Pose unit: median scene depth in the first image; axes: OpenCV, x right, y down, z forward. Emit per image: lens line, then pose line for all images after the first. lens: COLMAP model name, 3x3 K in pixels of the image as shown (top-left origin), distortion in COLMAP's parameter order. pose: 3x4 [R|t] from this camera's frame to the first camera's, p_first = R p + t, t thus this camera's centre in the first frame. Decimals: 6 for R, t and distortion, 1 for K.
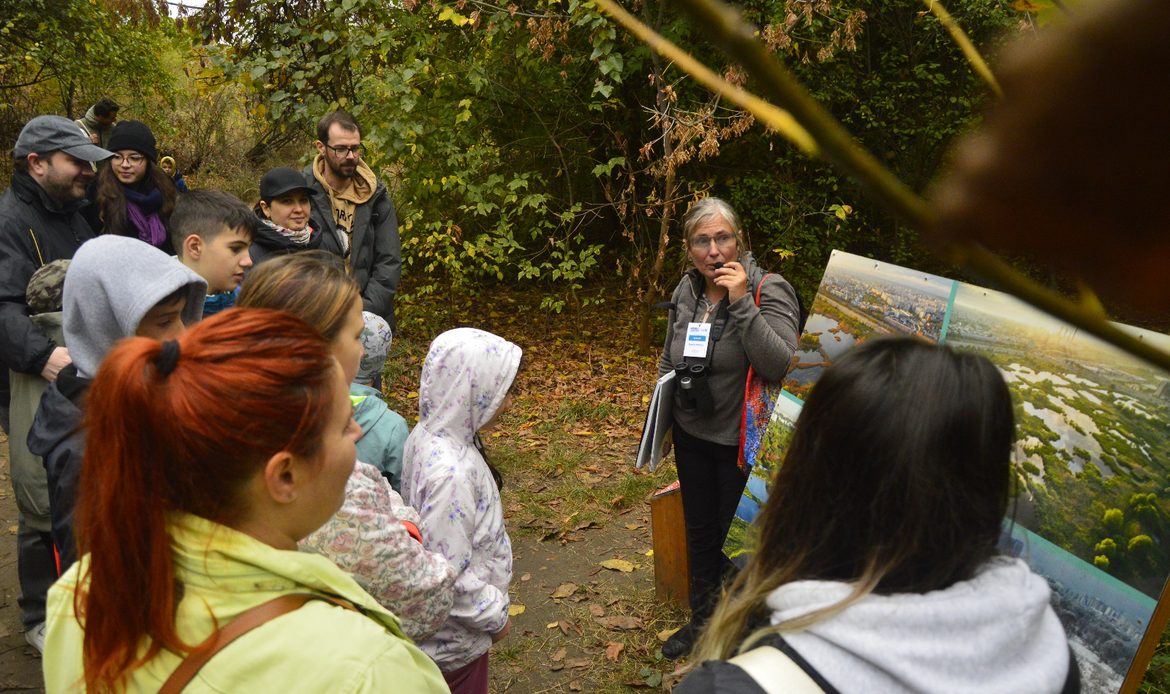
lens RADIAL K [[891.1, 0, 584.5], [0, 891.1, 374.6], [0, 0, 1]] dist [-0.060712, 0.004592]
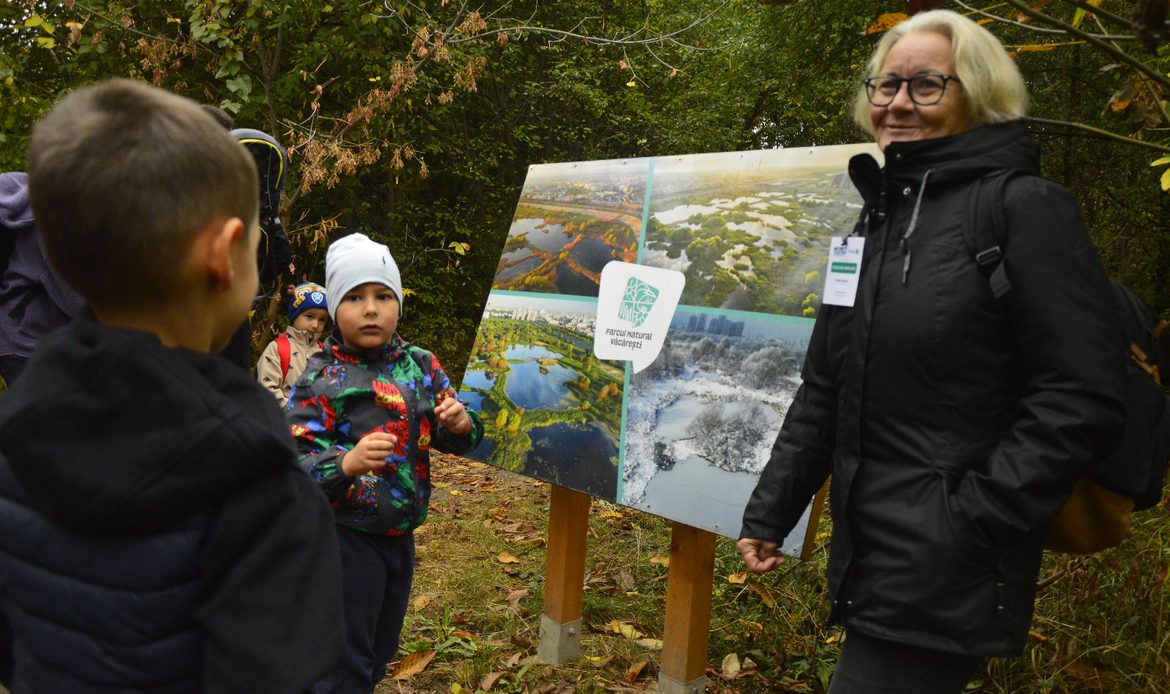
lens RADIAL K [[891.1, 0, 584.5], [0, 891.1, 374.6], [0, 0, 1]] dist [-0.060712, 0.004592]
pose [[0.885220, -0.010161, 0.465061, -0.276899], [0.077180, 0.989113, -0.125296, 0.397466], [-0.458725, 0.146808, 0.876367, 0.014995]]
